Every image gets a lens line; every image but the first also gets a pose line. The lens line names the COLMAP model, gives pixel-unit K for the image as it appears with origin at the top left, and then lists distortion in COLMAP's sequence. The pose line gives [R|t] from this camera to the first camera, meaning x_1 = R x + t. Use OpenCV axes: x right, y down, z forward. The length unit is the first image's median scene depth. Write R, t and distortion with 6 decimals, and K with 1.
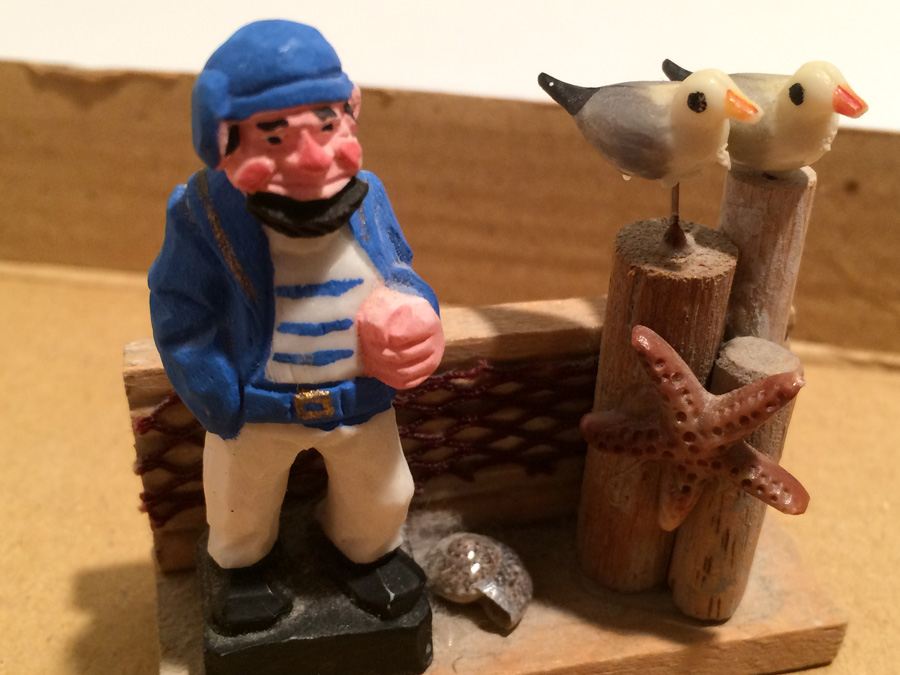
lens RADIAL K [[1170.9, 0, 445.5], [0, 1170.9, 343.9], [0, 0, 1]] dist [0.040521, 0.000000]
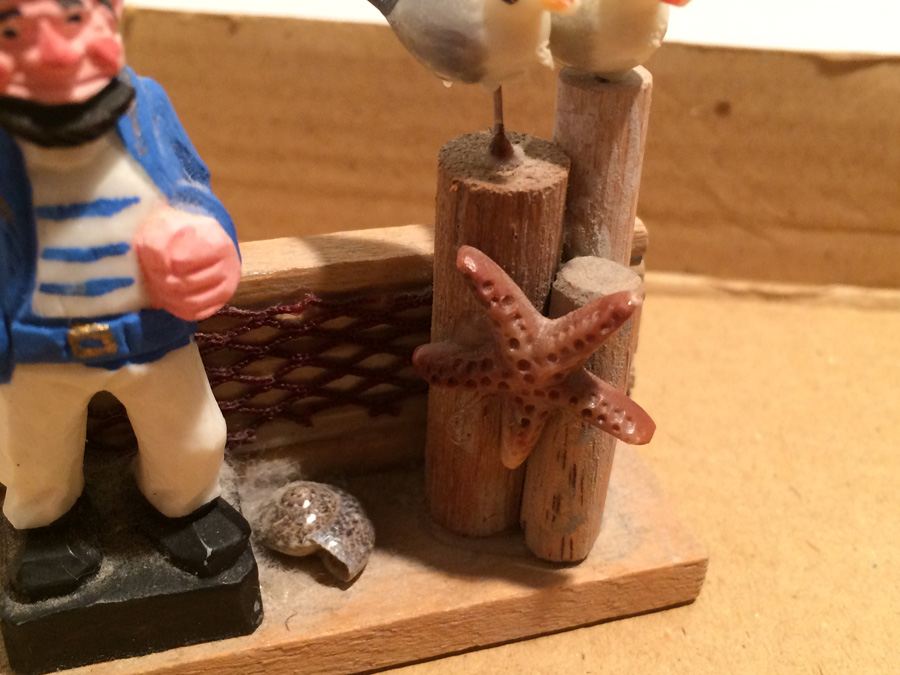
lens RADIAL K [[1170.9, 0, 444.8], [0, 1170.9, 342.6], [0, 0, 1]] dist [0.040521, 0.000000]
pose [[0.997917, -0.033837, 0.054917, 0.086882], [0.032067, 0.998947, 0.032814, 0.026397], [-0.055970, -0.030985, 0.997952, 0.075303]]
